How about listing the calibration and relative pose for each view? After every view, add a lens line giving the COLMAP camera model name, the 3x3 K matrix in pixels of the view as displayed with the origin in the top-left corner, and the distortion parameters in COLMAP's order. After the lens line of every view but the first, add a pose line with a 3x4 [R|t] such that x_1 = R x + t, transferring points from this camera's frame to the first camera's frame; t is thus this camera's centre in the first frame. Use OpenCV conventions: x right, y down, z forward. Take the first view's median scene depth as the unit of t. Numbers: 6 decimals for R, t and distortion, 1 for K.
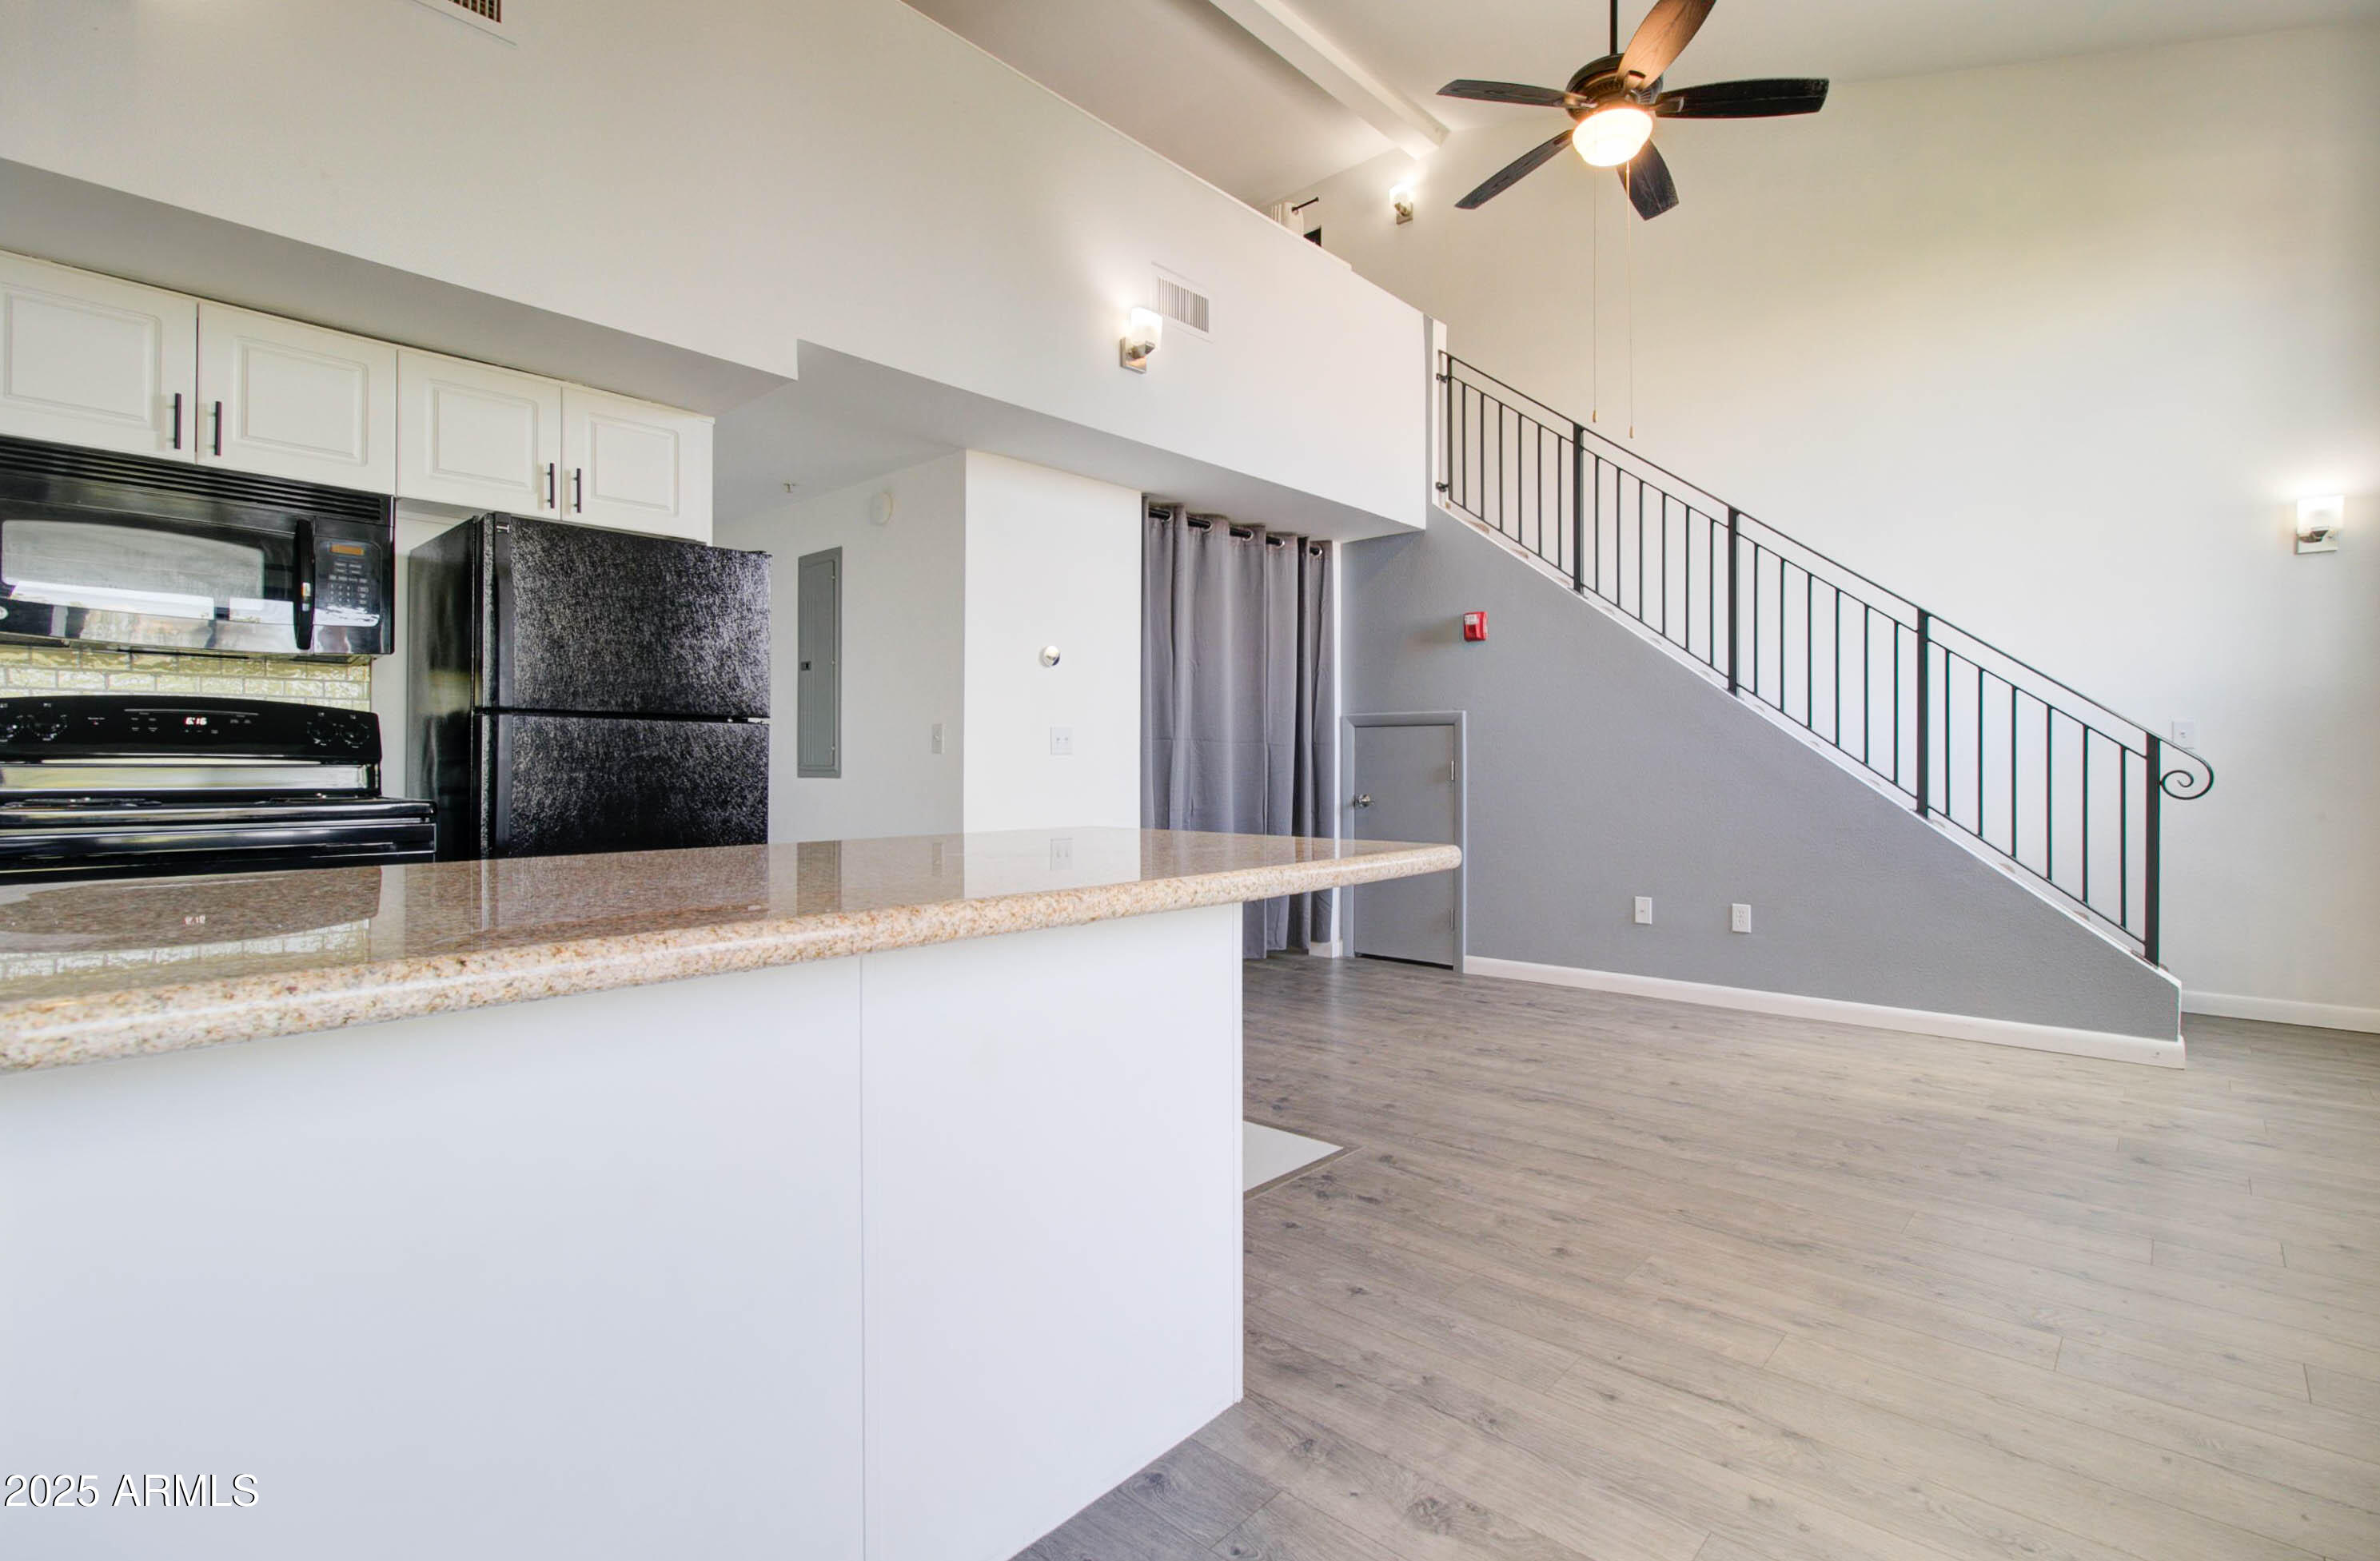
lens RADIAL K [[1085.8, 0, 1201.1], [0, 1085.8, 766.3], [0, 0, 1]] dist [-0.008102, -0.000387]
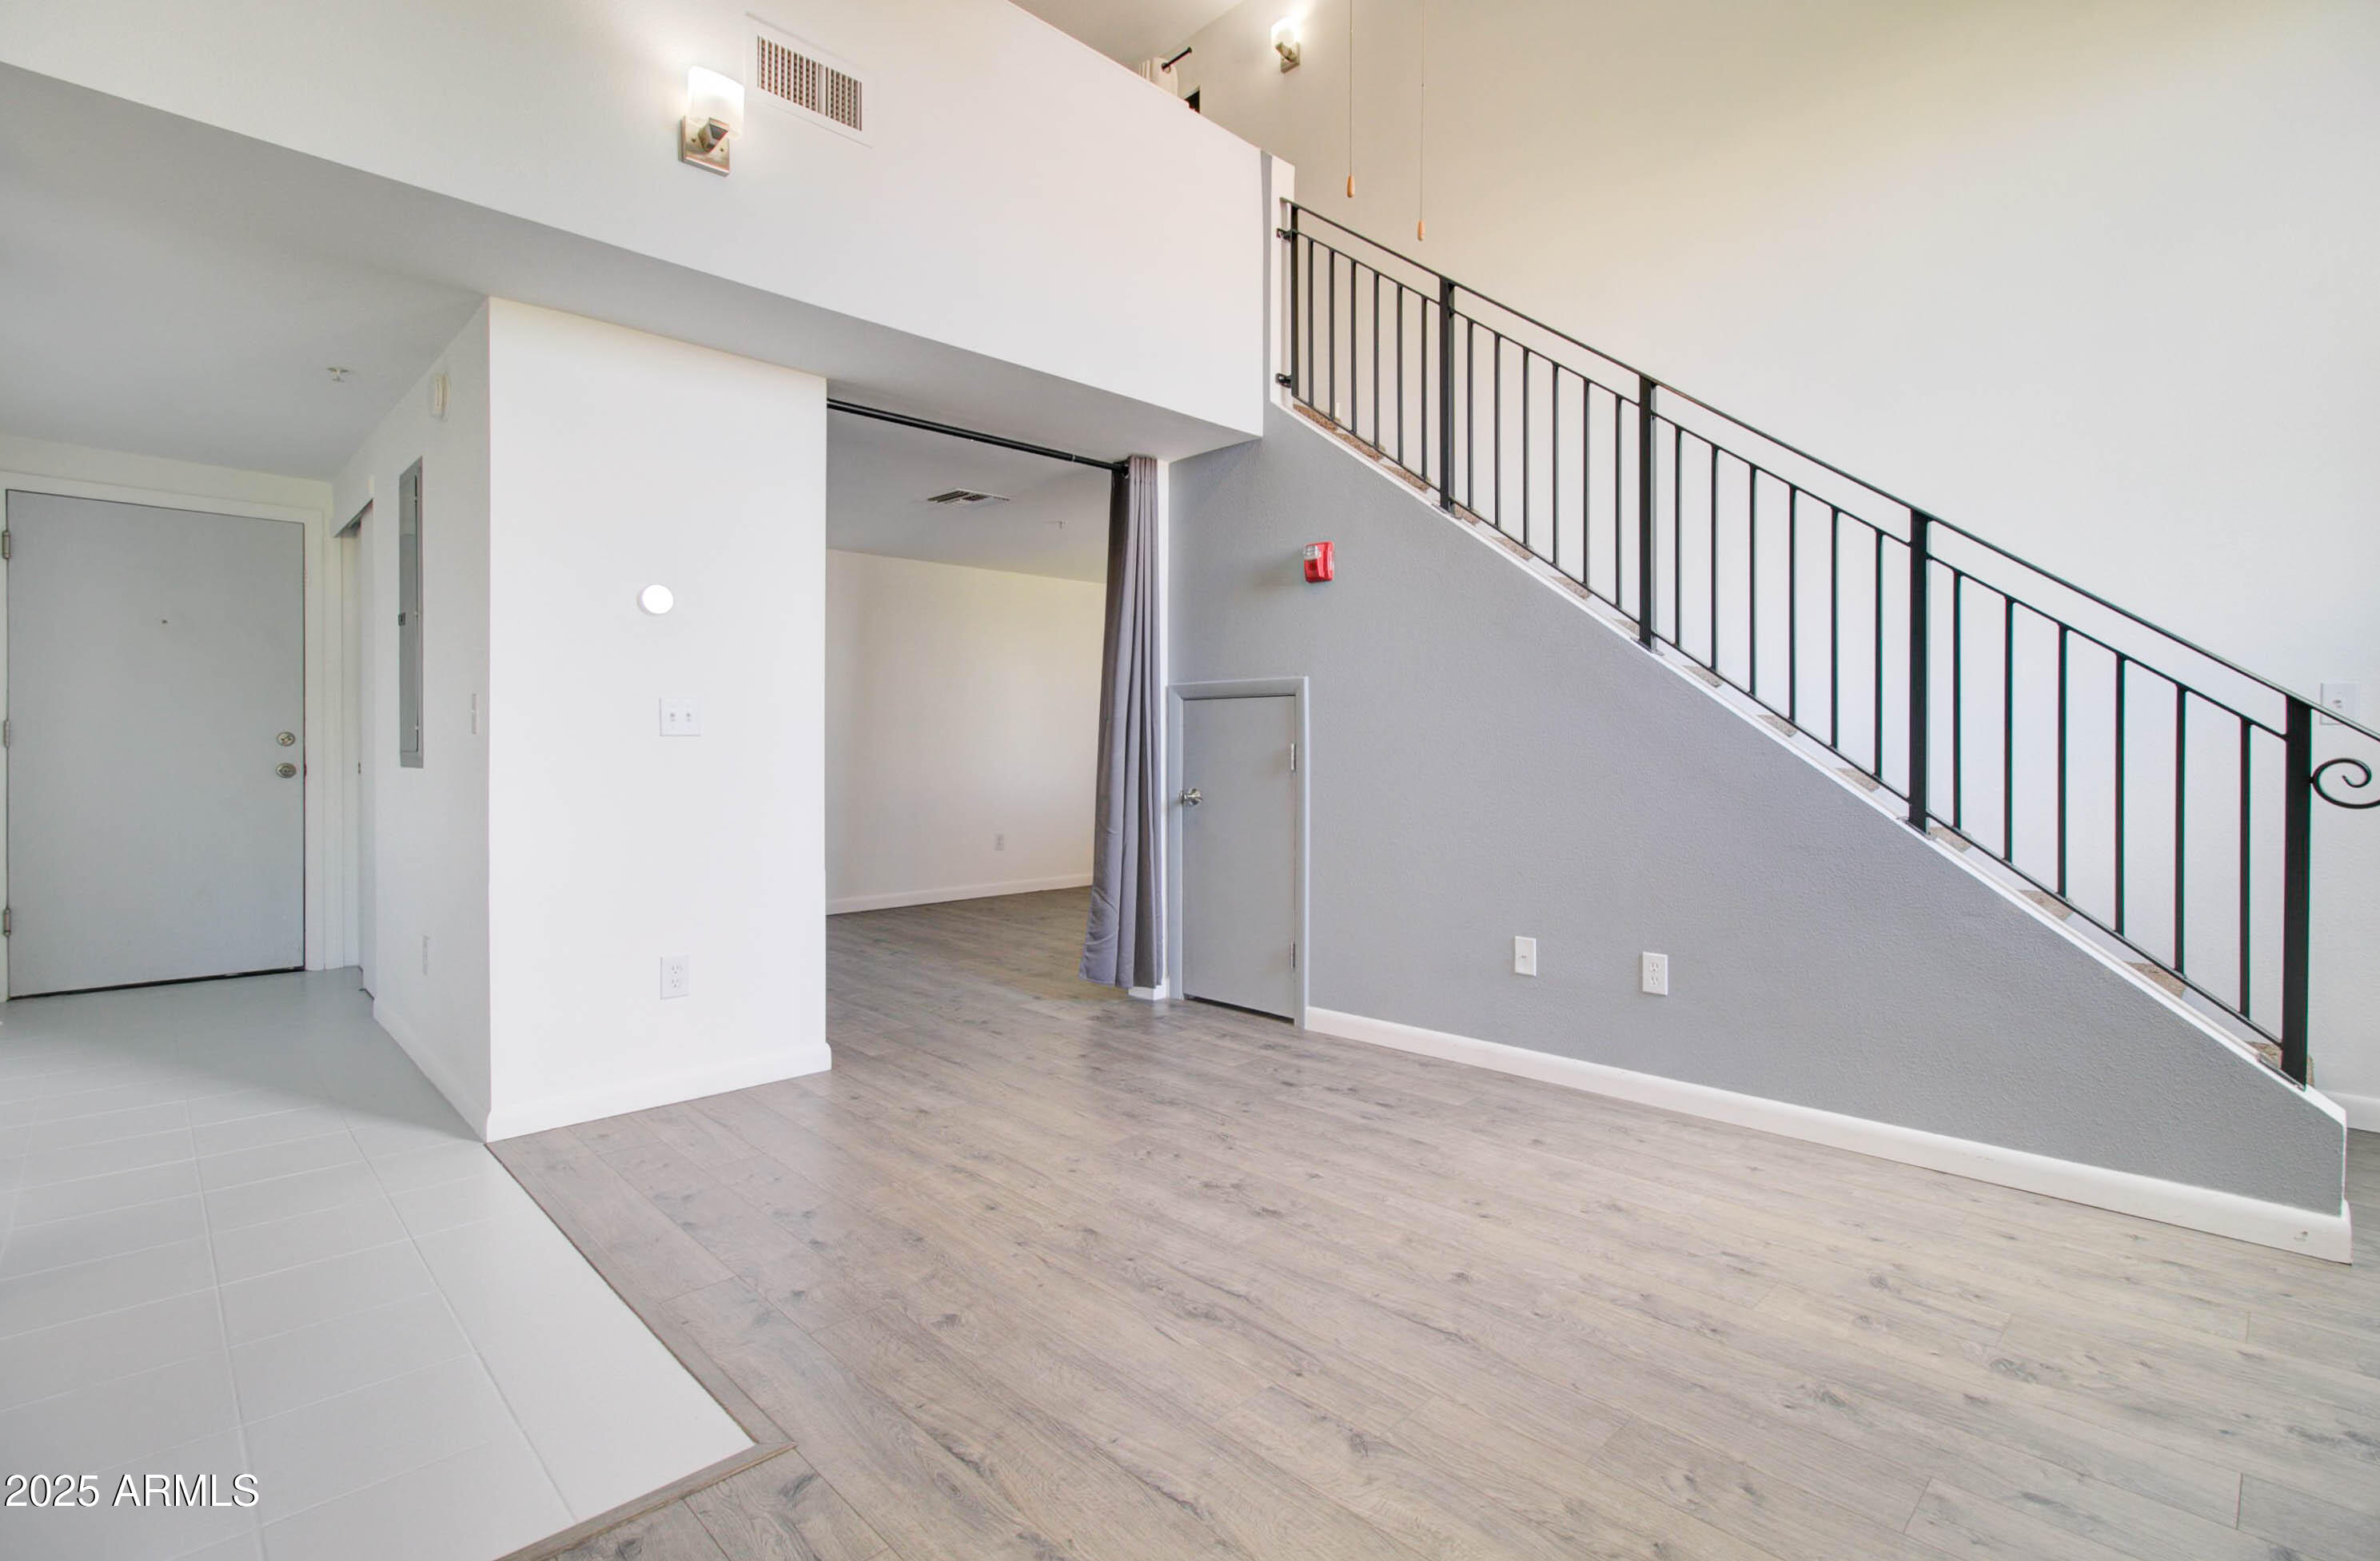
lens RADIAL K [[1086.2, 0, 1195.1], [0, 1086.2, 756.7], [0, 0, 1]] dist [-0.007846, -0.000368]
pose [[0.998459, -0.000210, -0.055495, 0.269197], [0.000506, 0.999986, 0.005309, -0.000781], [0.055493, -0.005329, 0.998445, 0.326911]]
